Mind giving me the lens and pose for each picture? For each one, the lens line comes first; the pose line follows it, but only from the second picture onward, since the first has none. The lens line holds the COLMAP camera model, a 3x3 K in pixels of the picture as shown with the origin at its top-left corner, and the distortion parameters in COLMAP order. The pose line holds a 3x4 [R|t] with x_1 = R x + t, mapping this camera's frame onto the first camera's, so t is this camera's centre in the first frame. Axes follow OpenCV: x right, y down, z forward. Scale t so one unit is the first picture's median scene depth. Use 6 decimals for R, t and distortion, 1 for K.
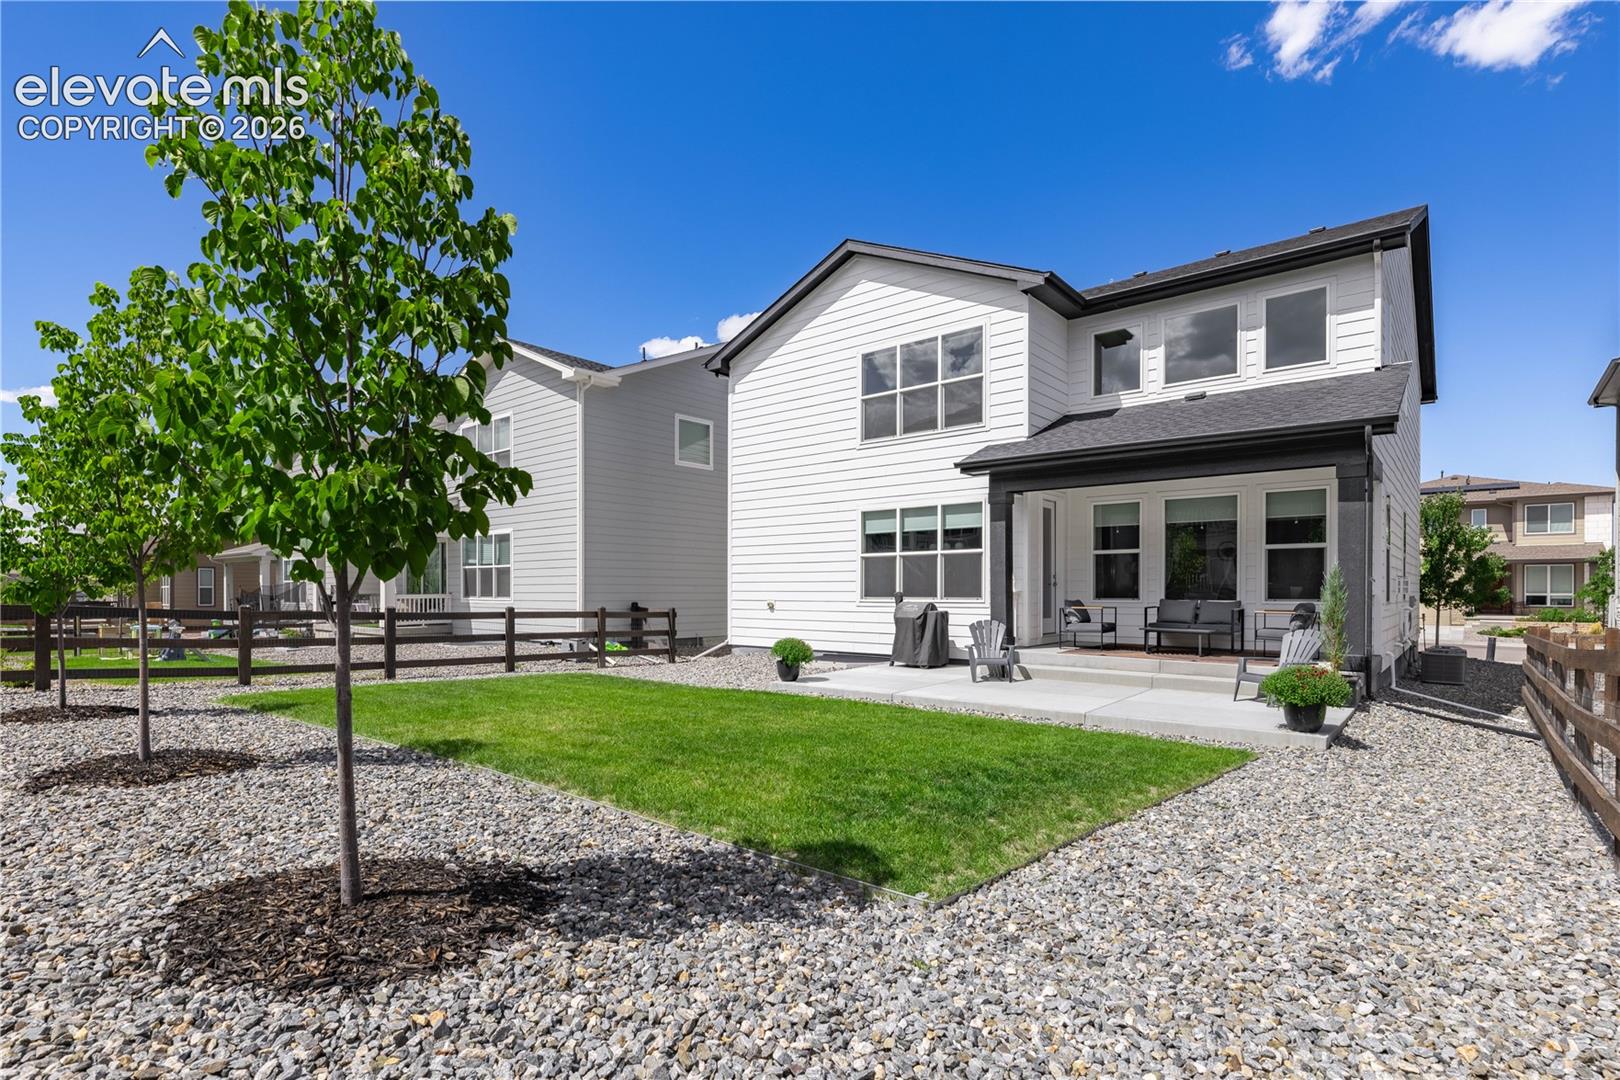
lens RADIAL K [[787.7, 0, 816.7], [0, 787.7, 595.8], [0, 0, 1]] dist [-0.000167, 0.000157]
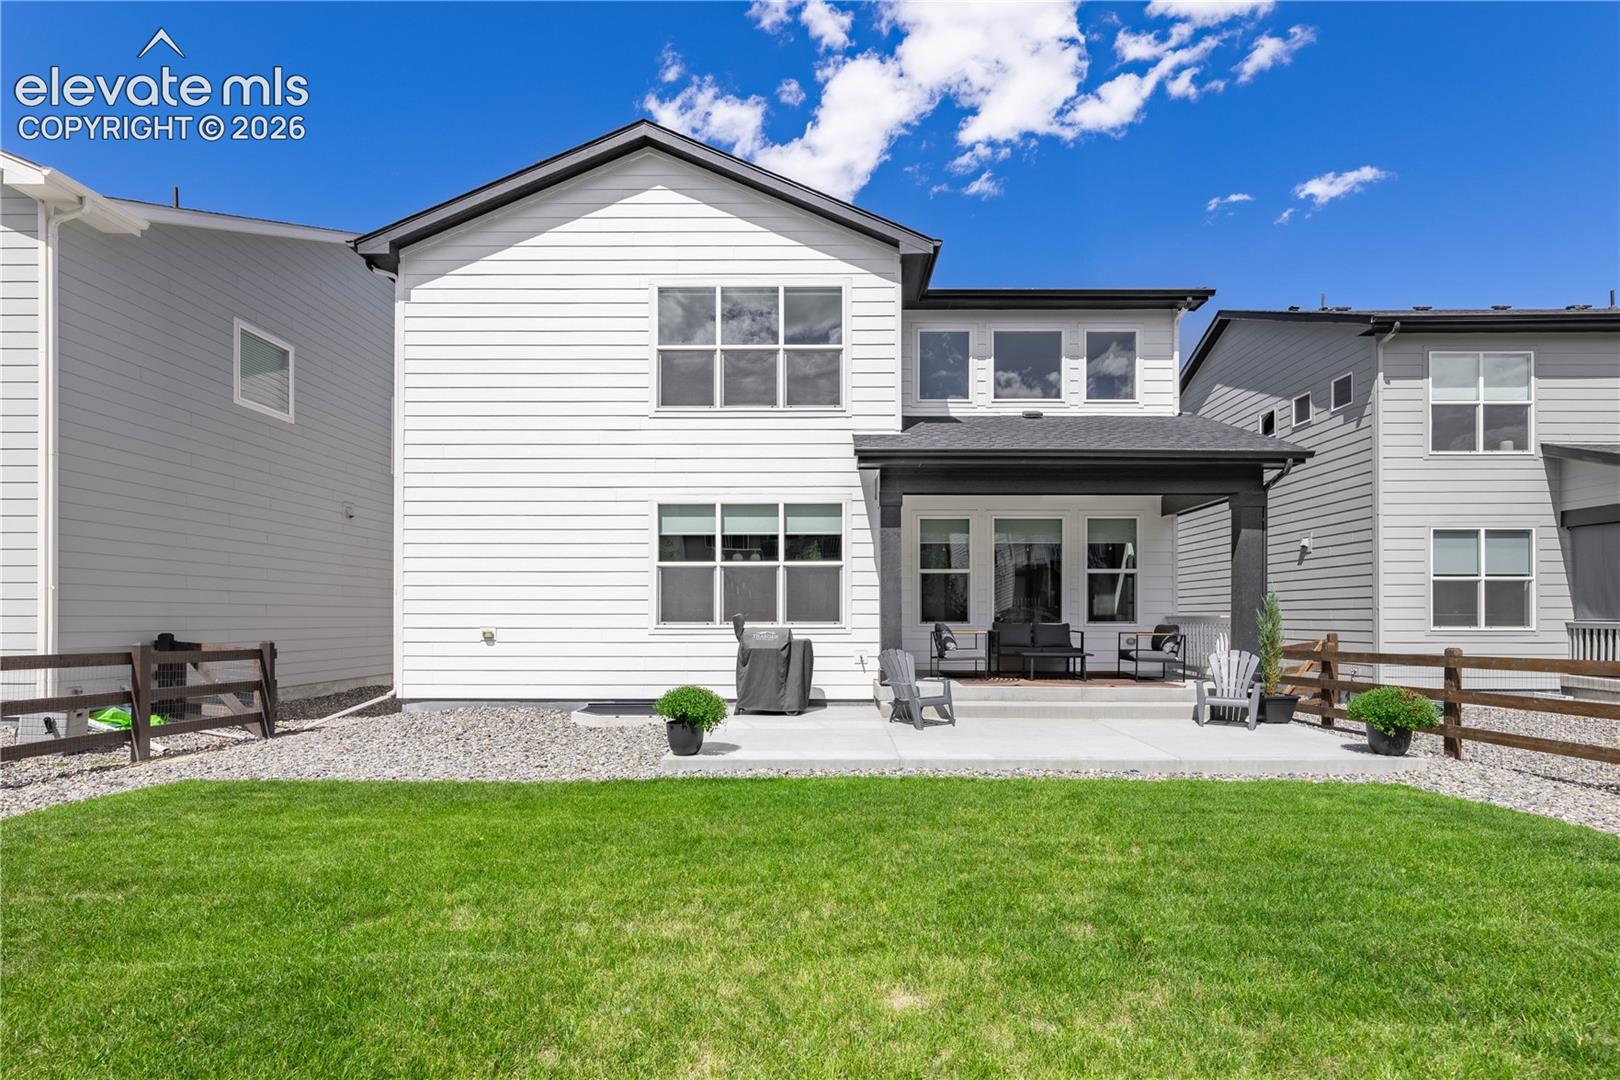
lens RADIAL K [[763.4, 0, 826.1], [0, 763.4, 613.4], [0, 0, 1]] dist [-0.000767, 0.000738]
pose [[0.772947, 0.000086, 0.634471, -0.294584], [0.004394, 0.999975, -0.005488, -0.001621], [-0.634456, 0.007030, 0.772927, 0.394447]]
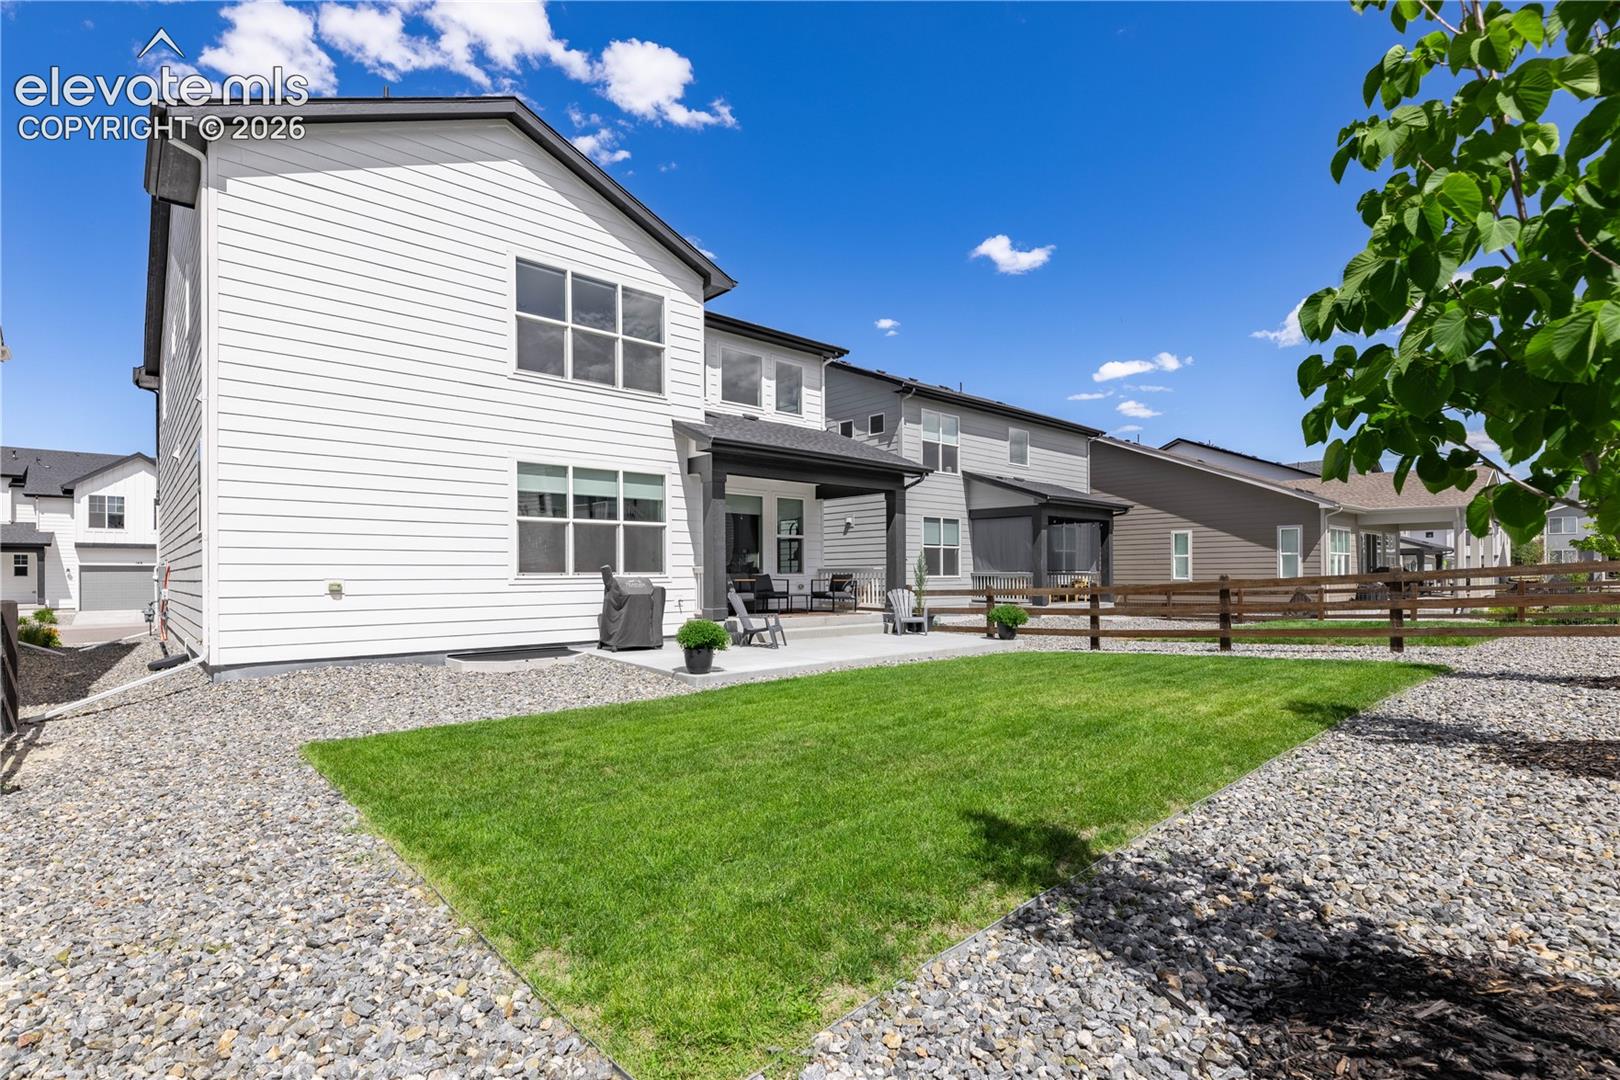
lens RADIAL K [[748.6, 0, 766.4], [0, 748.6, 570.0], [0, 0, 1]] dist [0.000034, 0.000047]
pose [[0.177636, 0.001357, 0.984095, -0.675252], [0.007705, 0.999966, -0.002770, 0.003156], [-0.984066, 0.008074, 0.177619, 0.693839]]
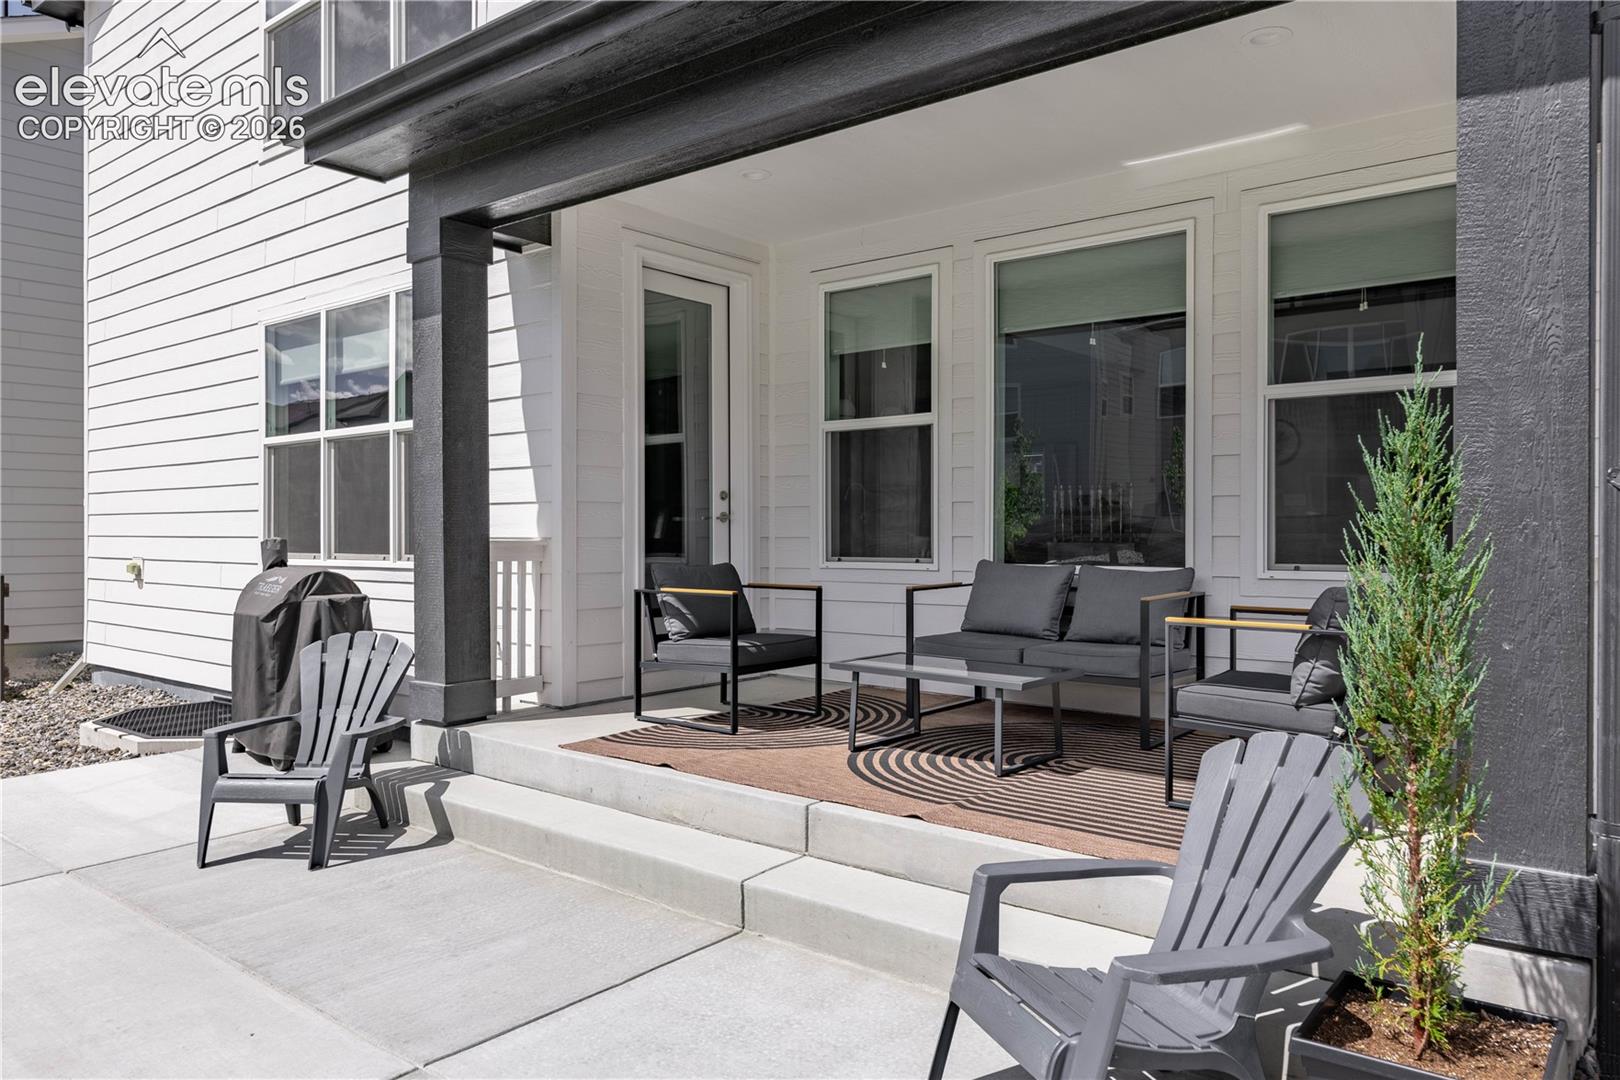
lens RADIAL K [[1132.6, 0, 810.0], [0, 1132.6, 540.0], [0, 0, 1]] dist [-0.002497, -0.000696]
pose [[0.999997, -0.002620, 0.000191, 0.348899], [0.002620, 0.999993, 0.002648, -0.005402], [-0.000198, -0.002648, 0.999996, 0.499472]]
